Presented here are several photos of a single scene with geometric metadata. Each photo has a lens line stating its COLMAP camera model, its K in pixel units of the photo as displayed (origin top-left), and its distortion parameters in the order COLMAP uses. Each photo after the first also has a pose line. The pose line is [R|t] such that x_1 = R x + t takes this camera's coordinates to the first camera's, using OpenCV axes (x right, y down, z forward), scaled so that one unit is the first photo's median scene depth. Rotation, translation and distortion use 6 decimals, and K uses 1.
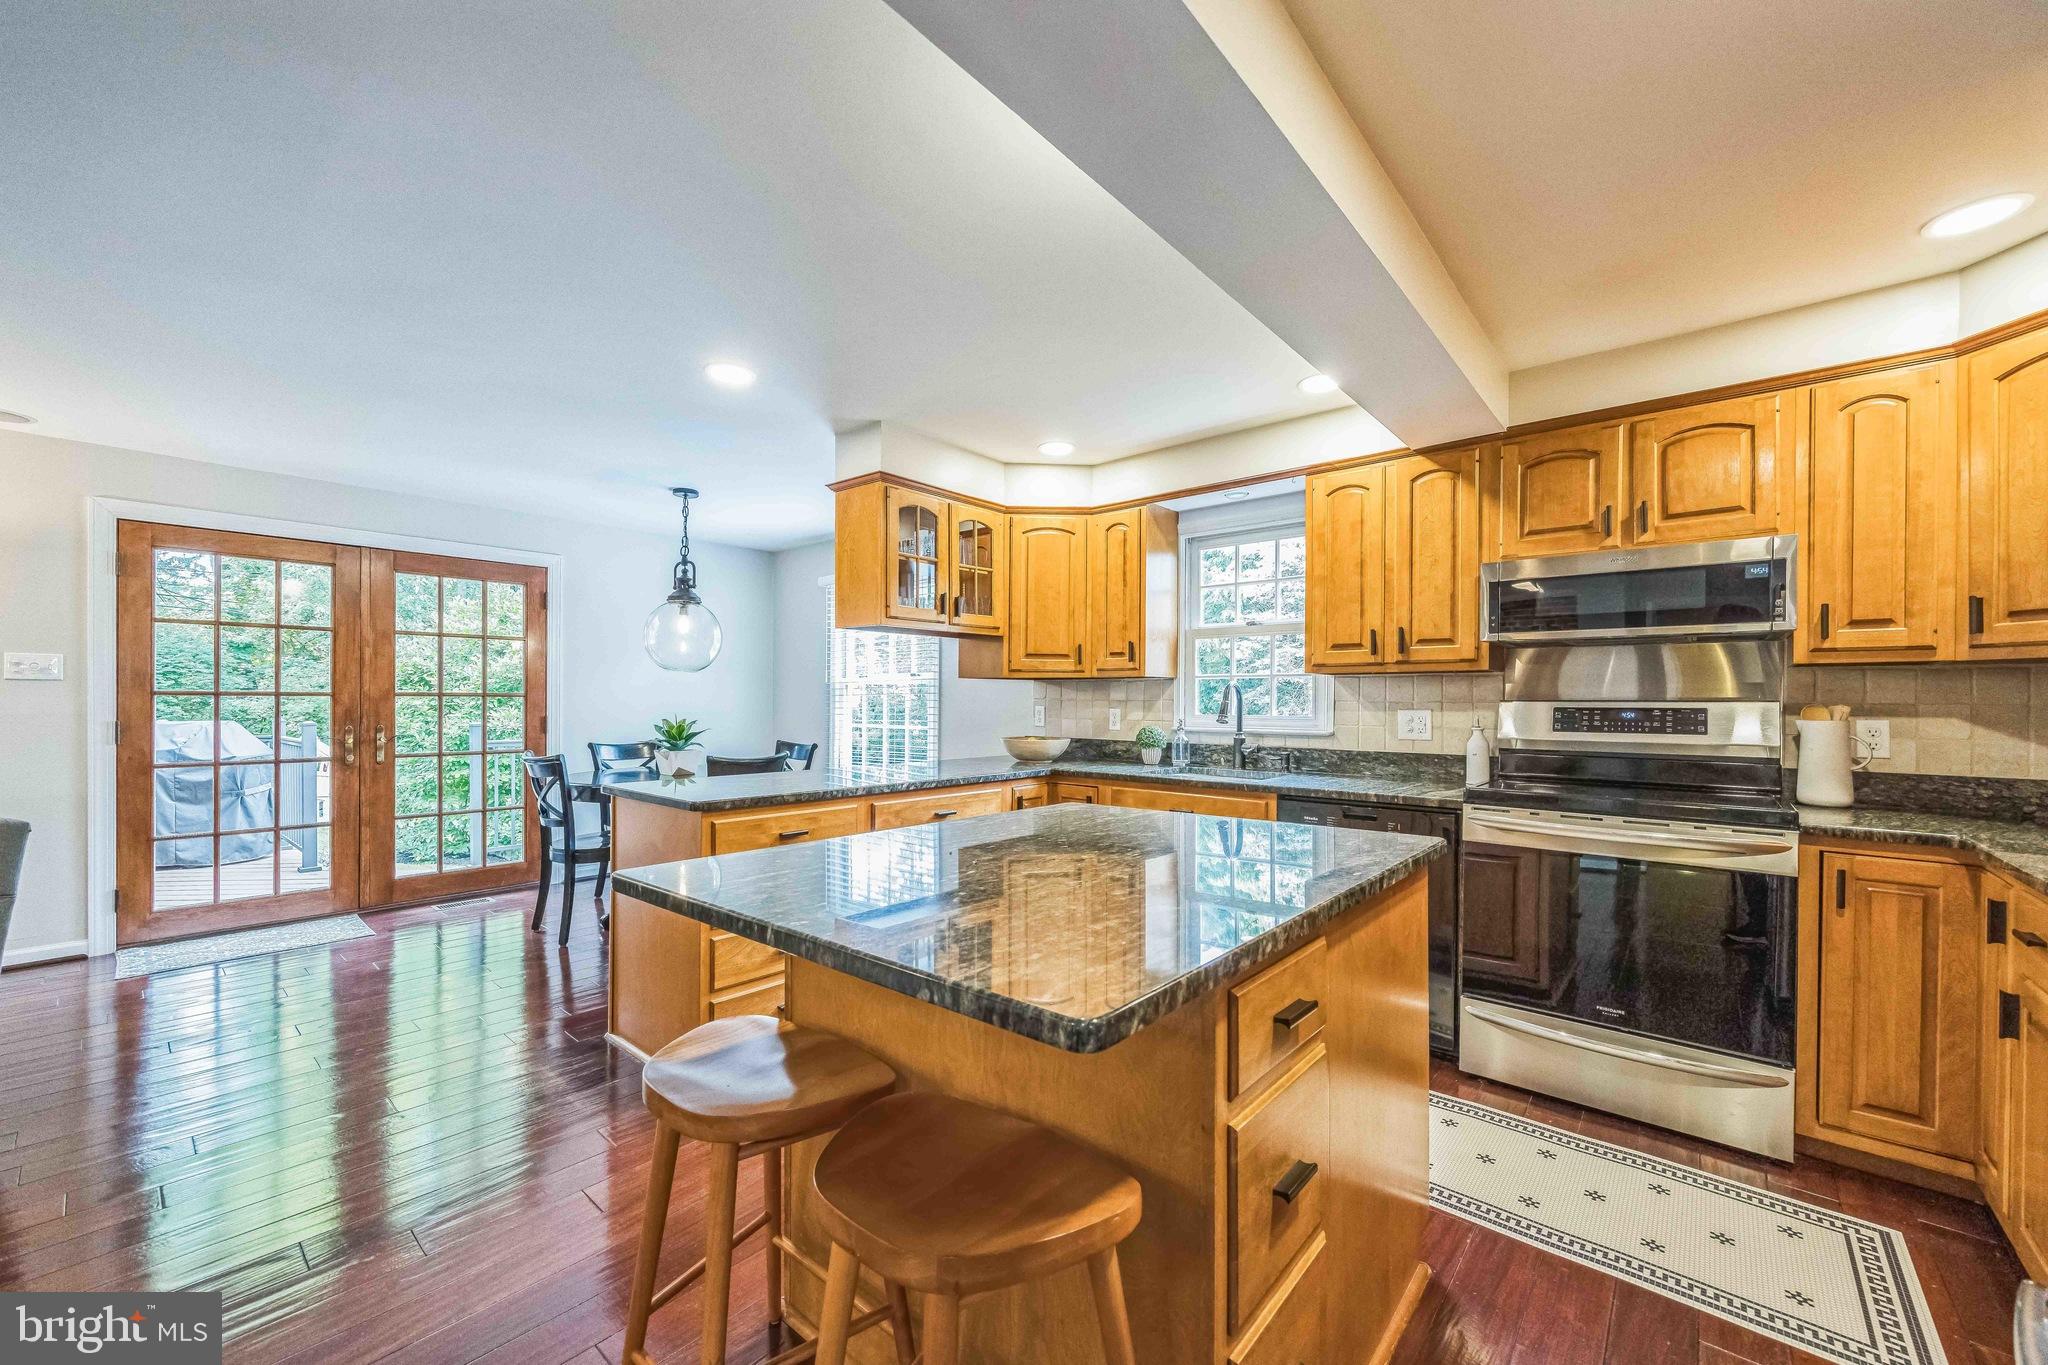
lens RADIAL K [[794.5, 0, 1020.4], [0, 794.5, 702.6], [0, 0, 1]] dist [-0.007279, -0.000014]
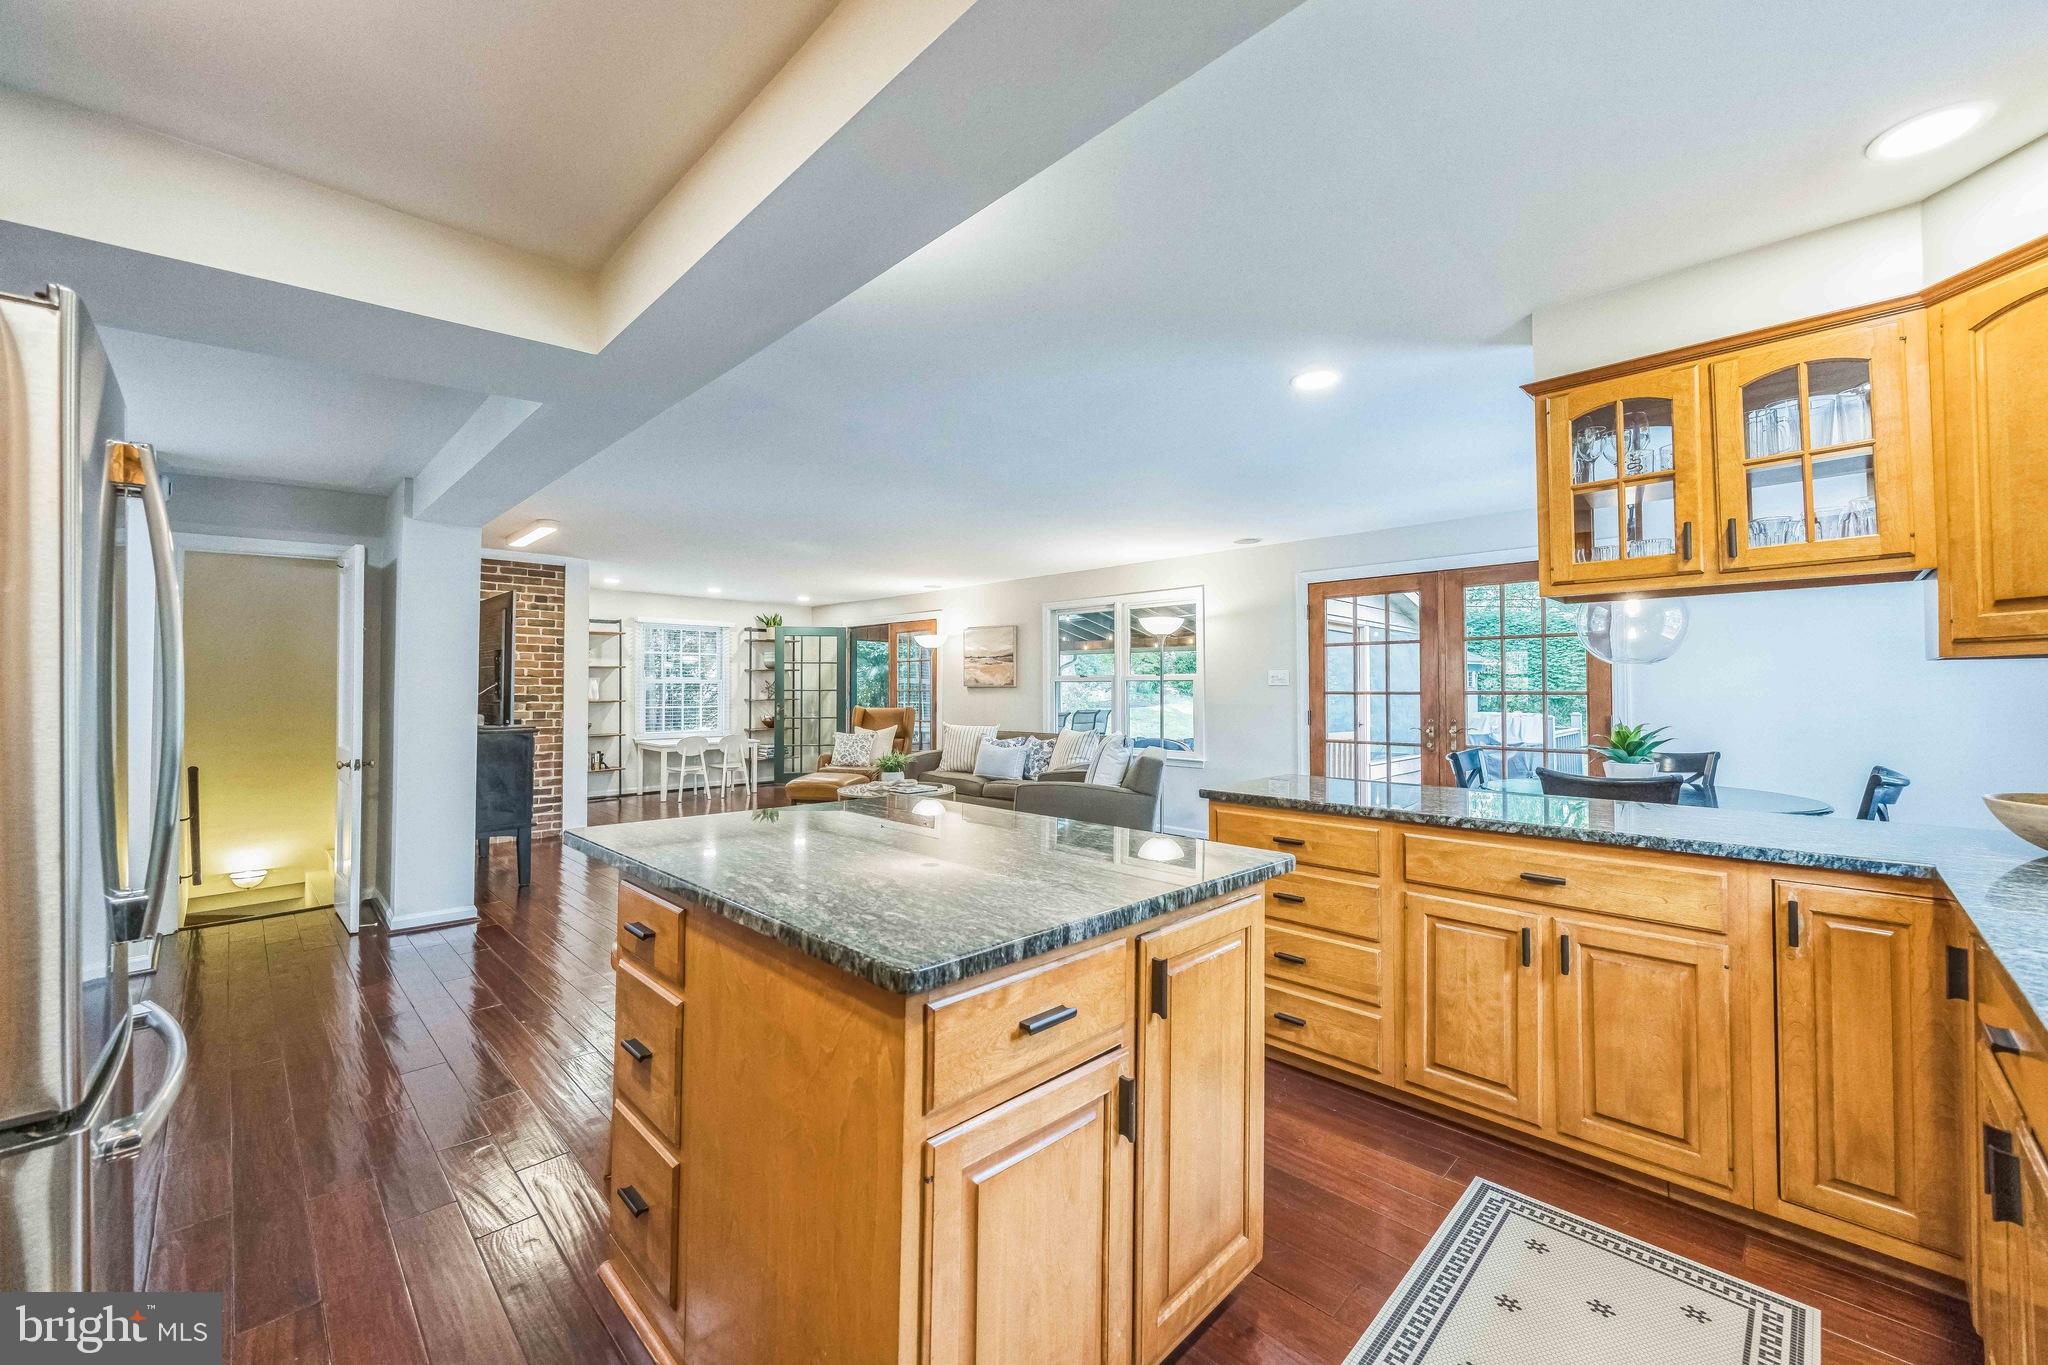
lens RADIAL K [[794.5, 0, 1014.4], [0, 794.5, 678.1], [0, 0, 1]] dist [-0.007279, -0.000014]
pose [[-0.086236, -0.018565, -0.996102, 0.435534], [-0.002173, 0.999827, -0.018446, -0.009069], [0.996272, 0.000574, -0.086262, 0.457511]]
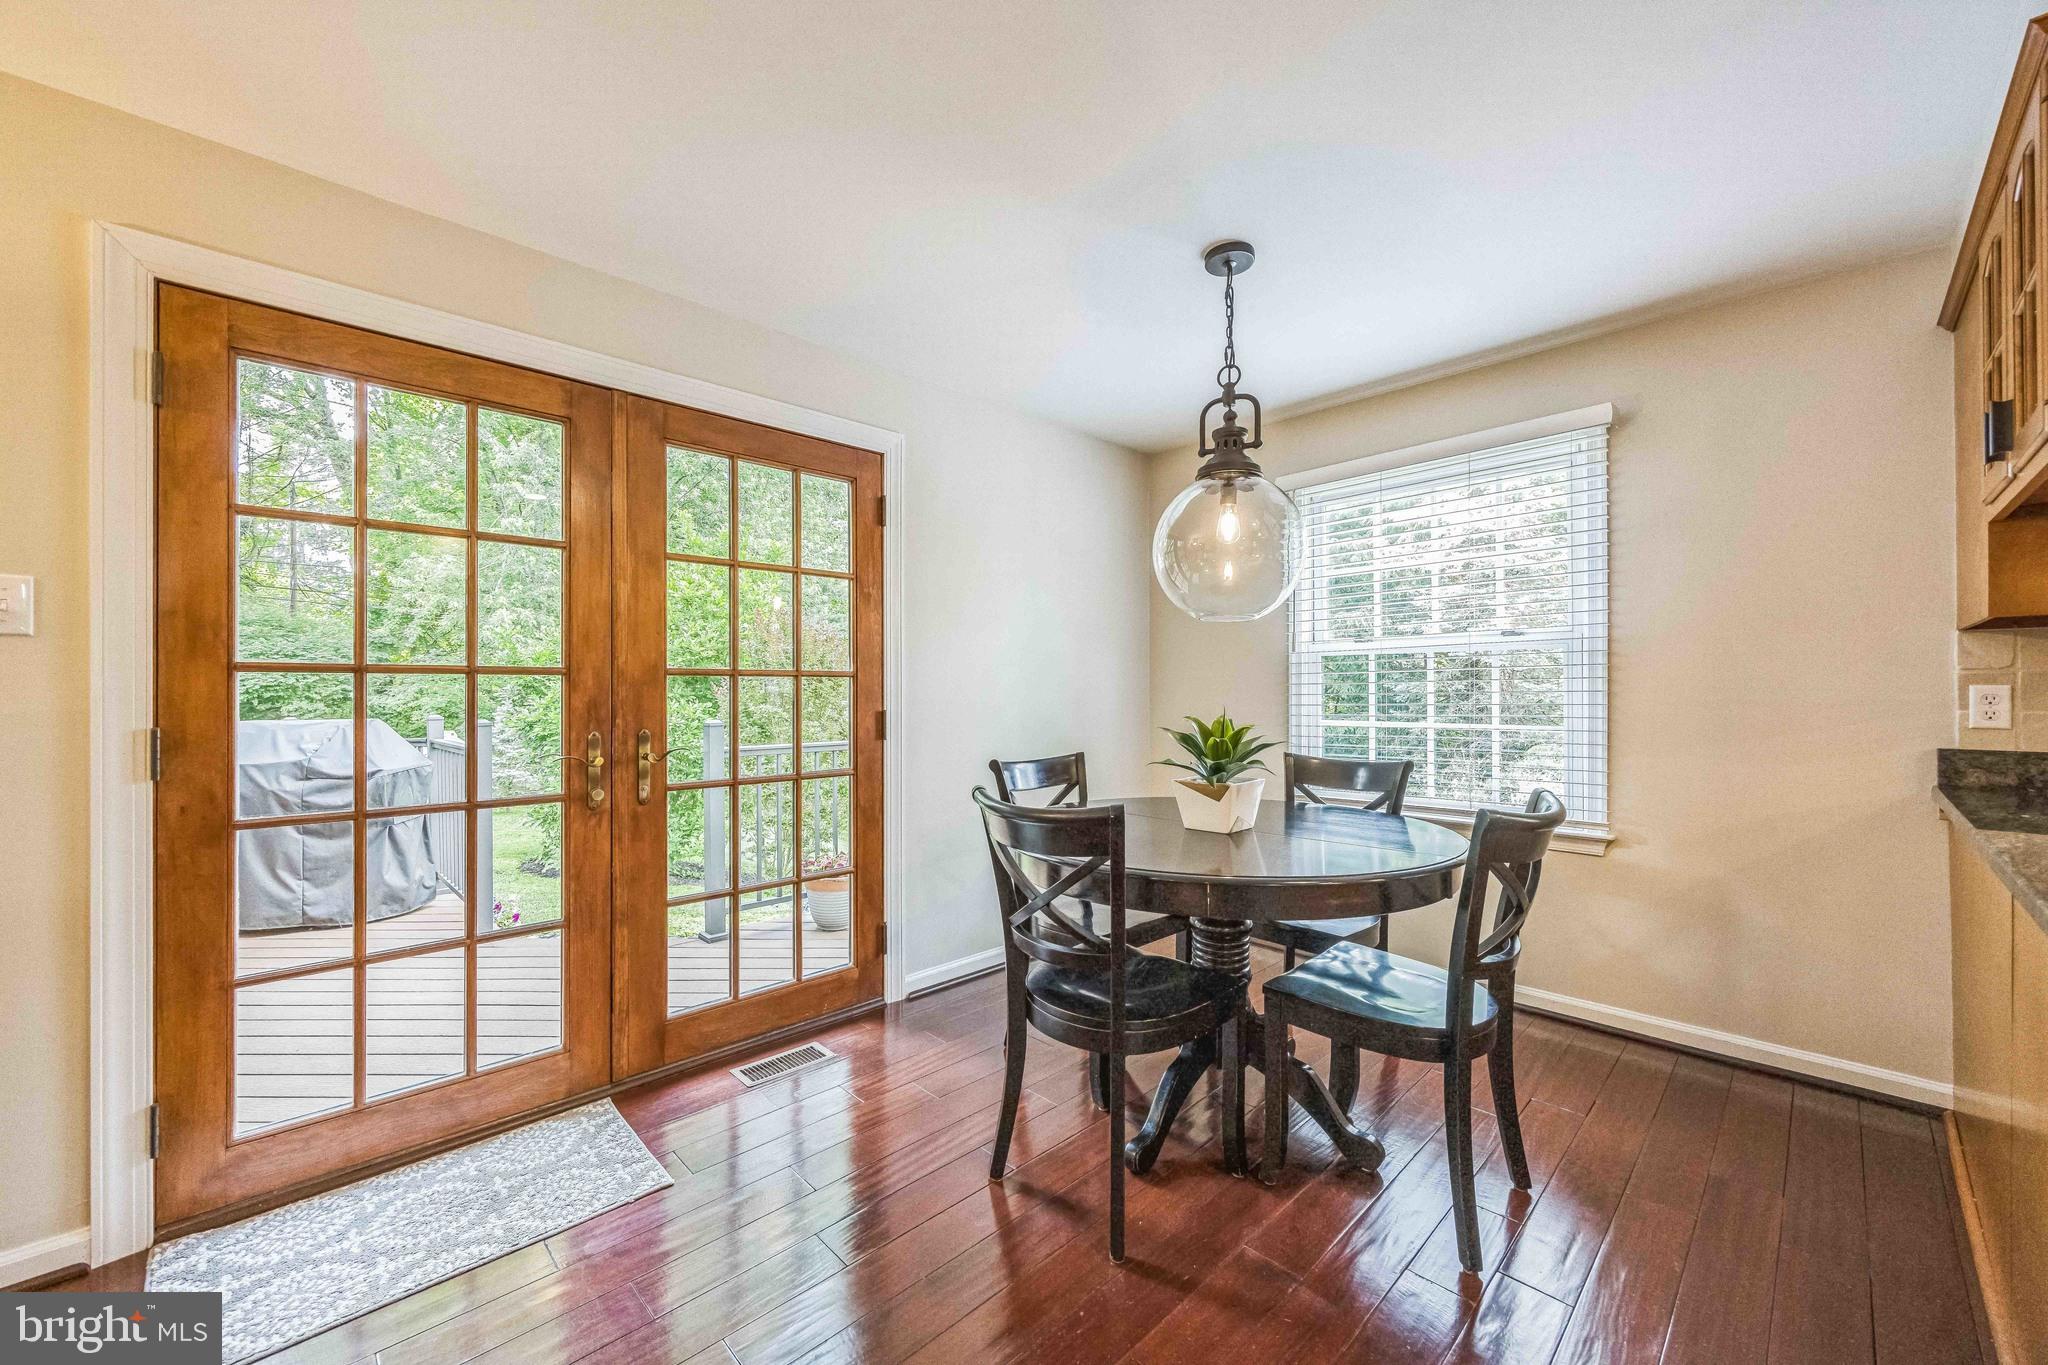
lens RADIAL K [[794.5, 0, 1023.1], [0, 794.5, 685.1], [0, 0, 1]] dist [-0.007279, -0.000014]
pose [[0.995441, -0.009582, -0.094895, -0.518305], [0.008676, 0.999913, -0.009954, 0.006014], [0.094982, 0.009085, 0.995438, 0.507838]]
